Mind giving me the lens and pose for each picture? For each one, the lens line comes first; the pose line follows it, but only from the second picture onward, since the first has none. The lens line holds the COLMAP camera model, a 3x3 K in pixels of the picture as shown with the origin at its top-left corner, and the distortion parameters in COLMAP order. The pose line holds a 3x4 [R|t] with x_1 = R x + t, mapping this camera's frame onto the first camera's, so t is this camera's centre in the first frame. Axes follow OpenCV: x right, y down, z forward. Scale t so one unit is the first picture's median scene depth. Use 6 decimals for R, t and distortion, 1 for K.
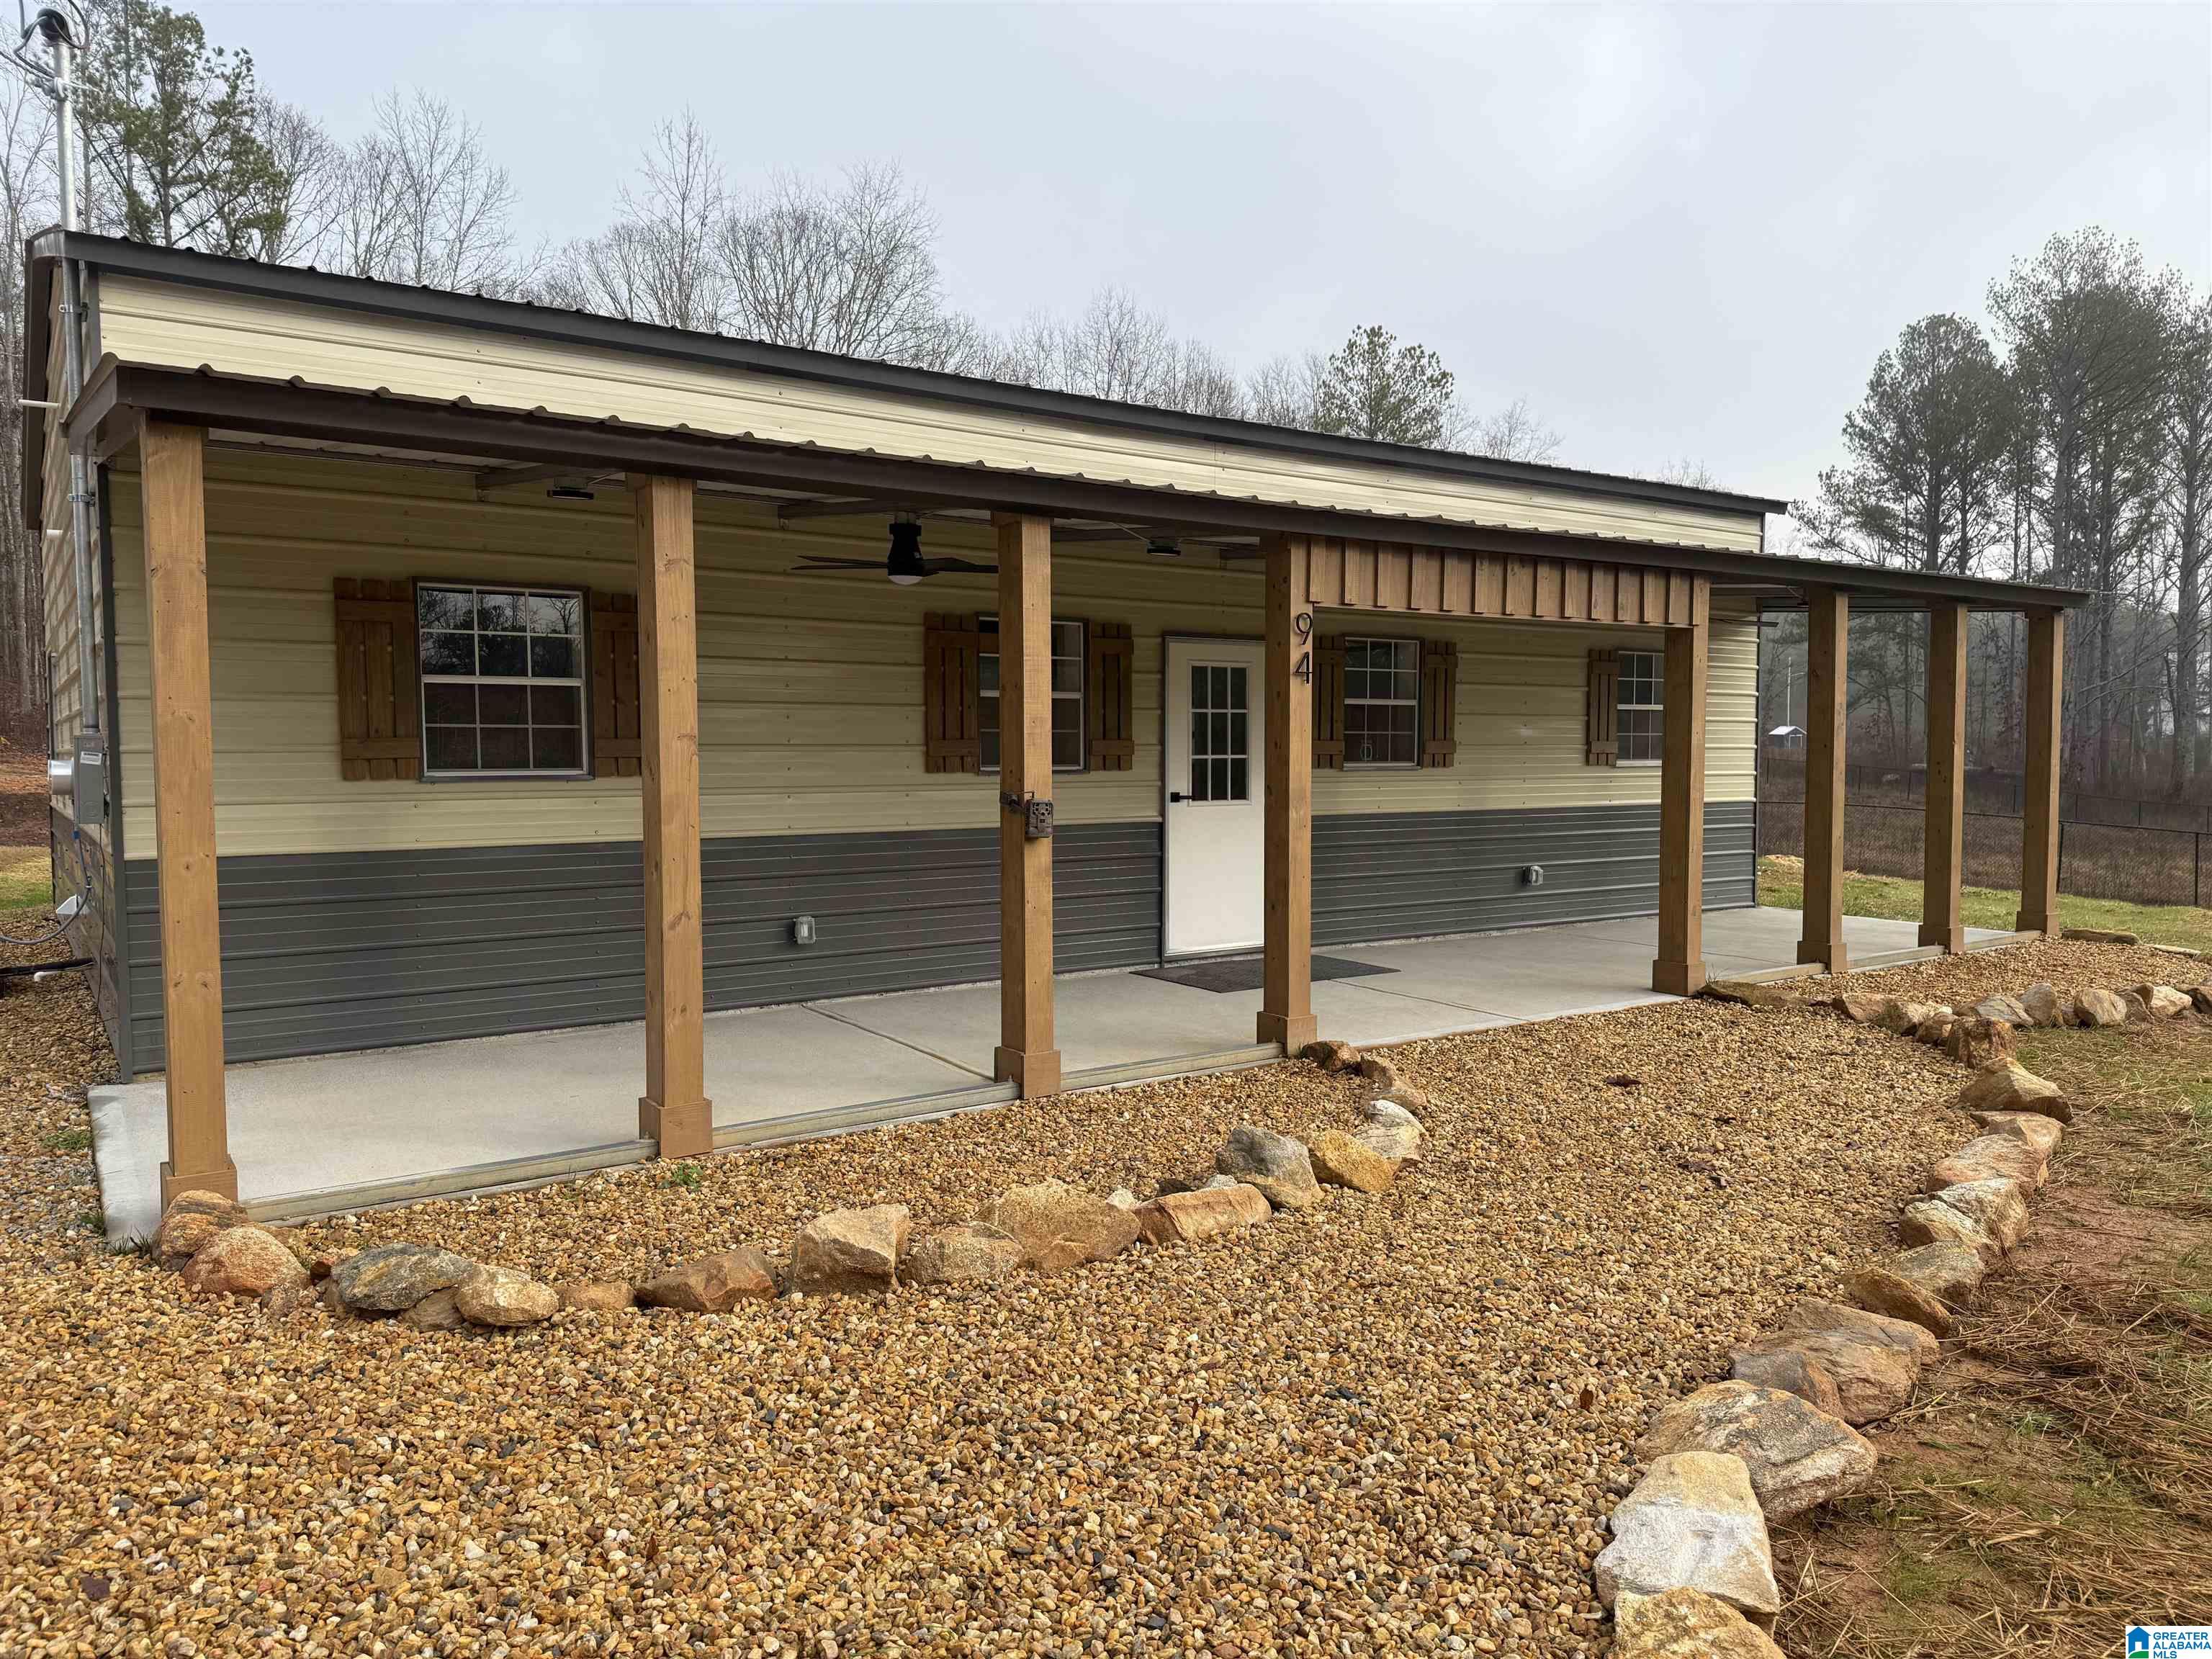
lens RADIAL K [[1570.2, 0, 1099.7], [0, 1570.2, 829.4], [0, 0, 1]] dist [0.061120, -0.077379]
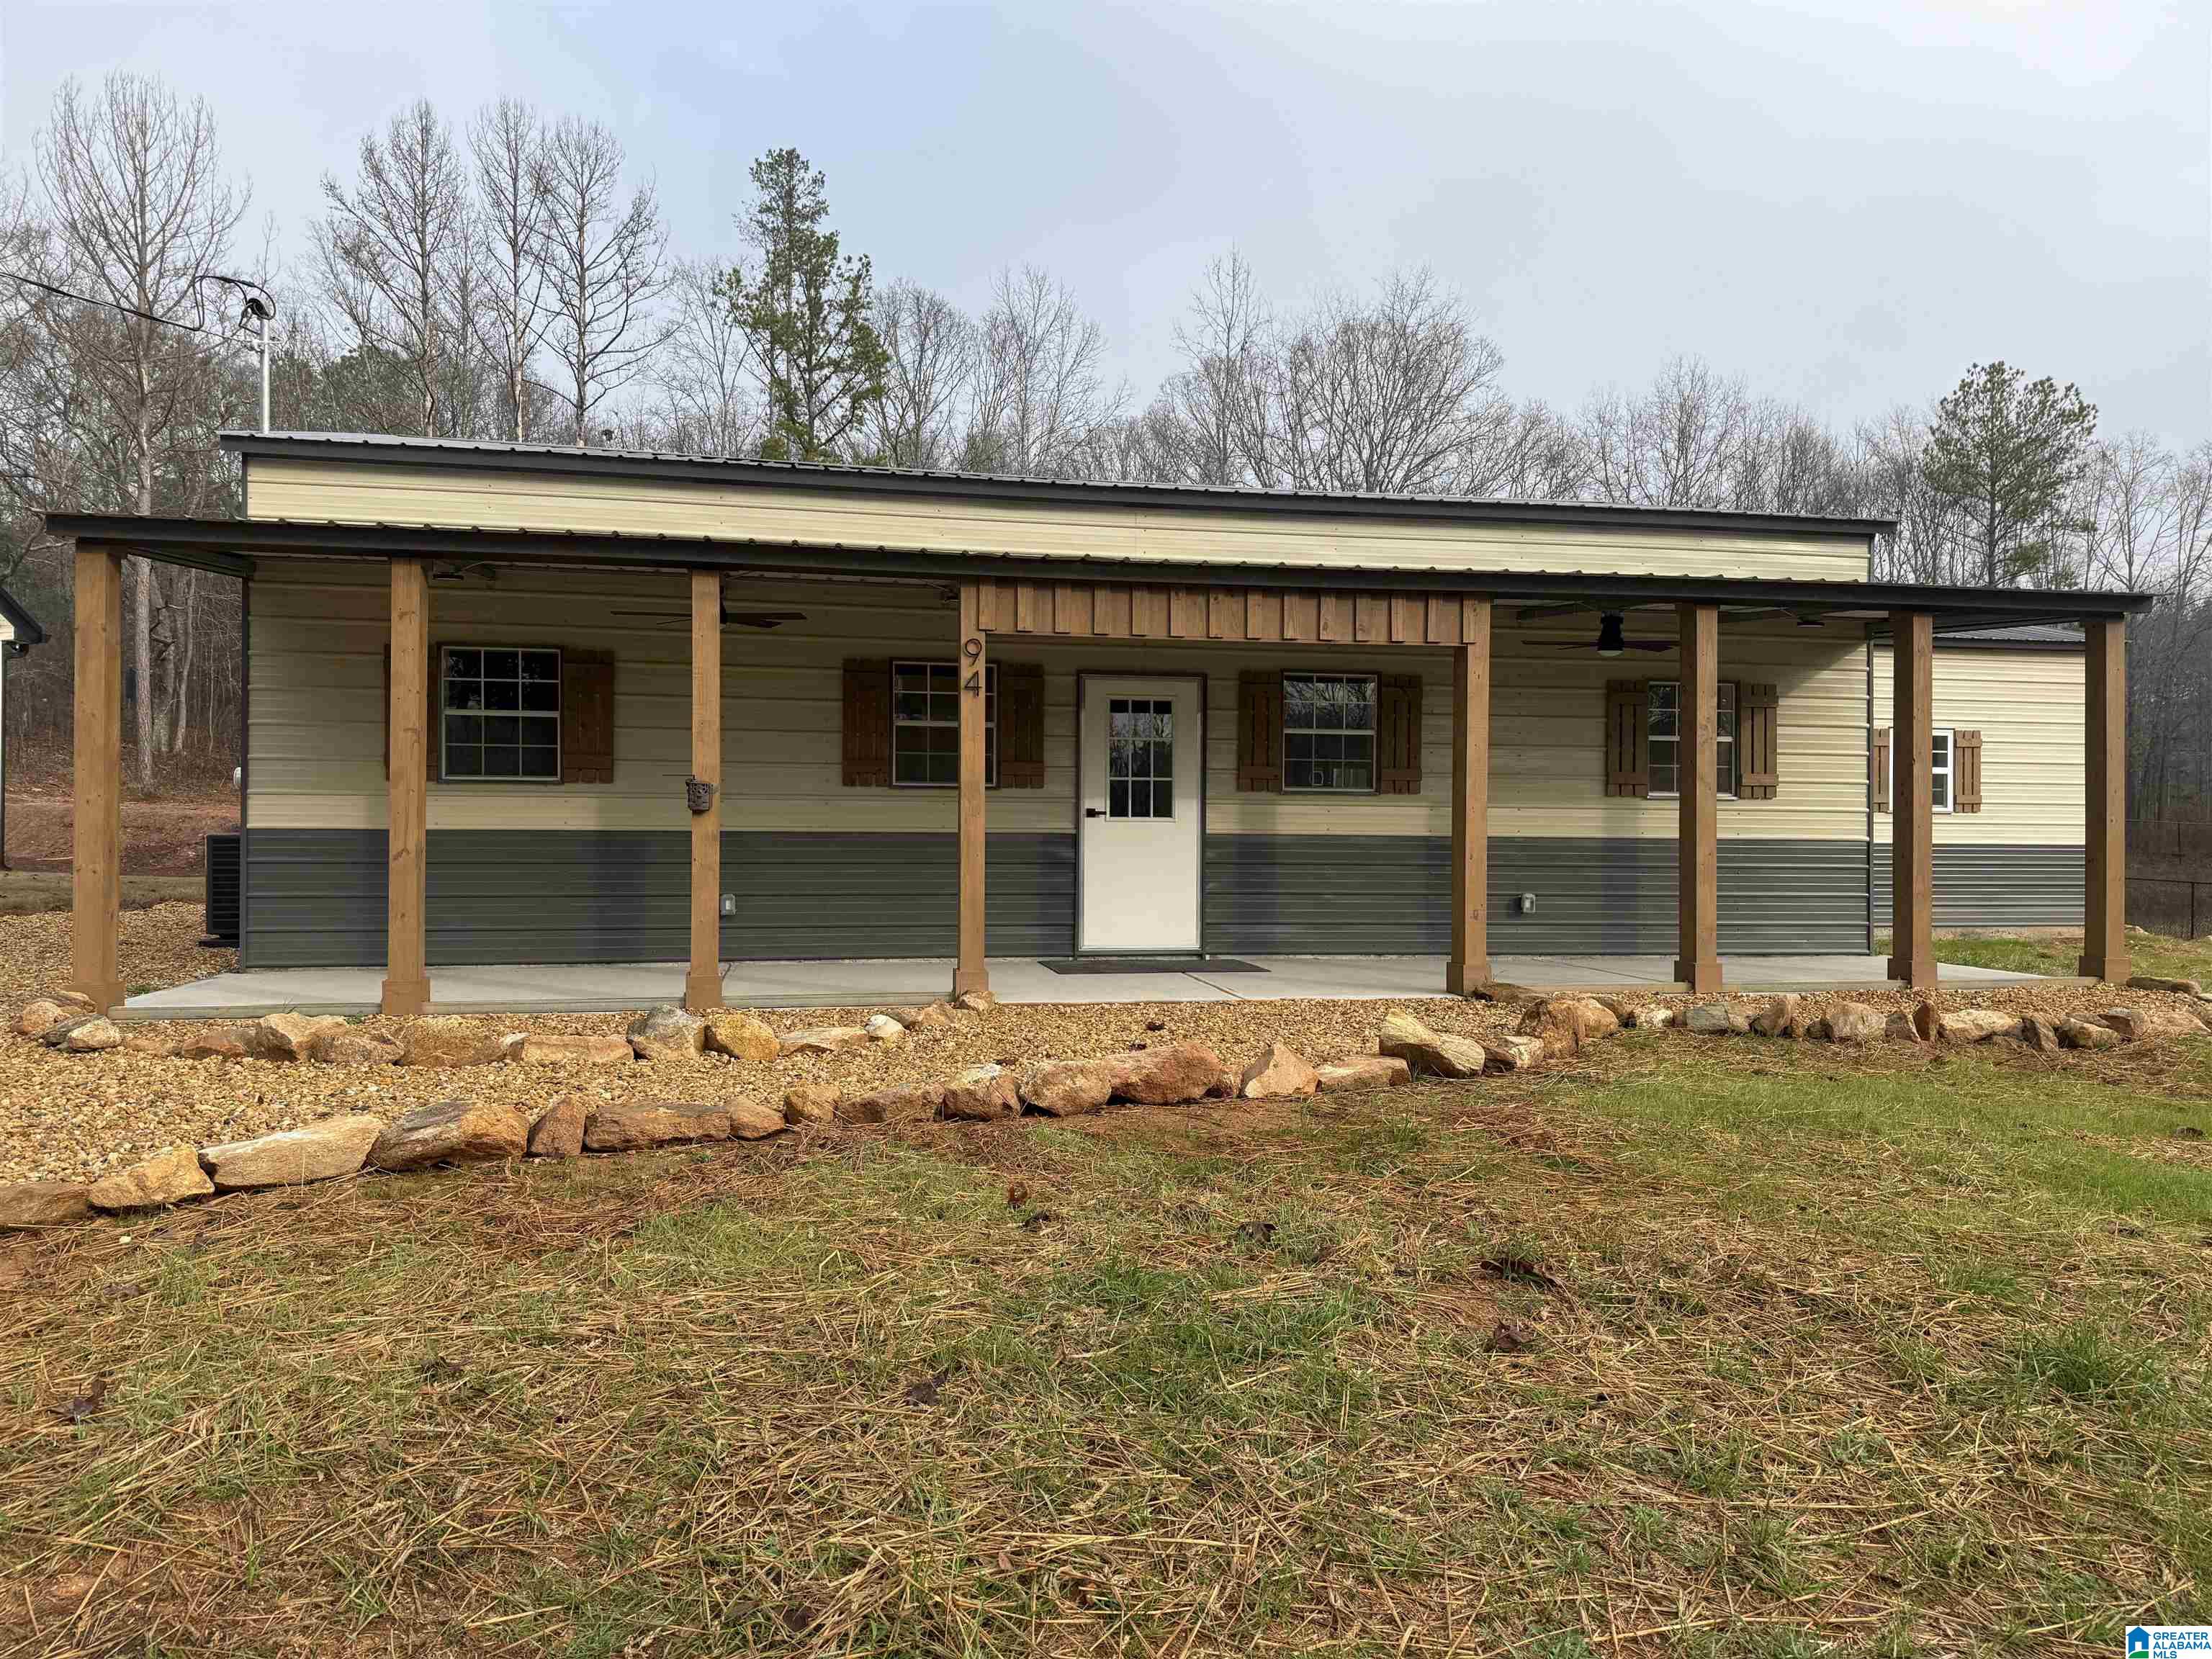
lens RADIAL K [[1570.2, 0, 1099.7], [0, 1570.2, 829.4], [0, 0, 1]] dist [0.061120, -0.077379]
pose [[0.910708, 0.004569, -0.413026, 0.512578], [-0.029723, 0.998071, -0.054497, 0.052486], [0.411980, 0.061907, 0.909087, -0.043374]]
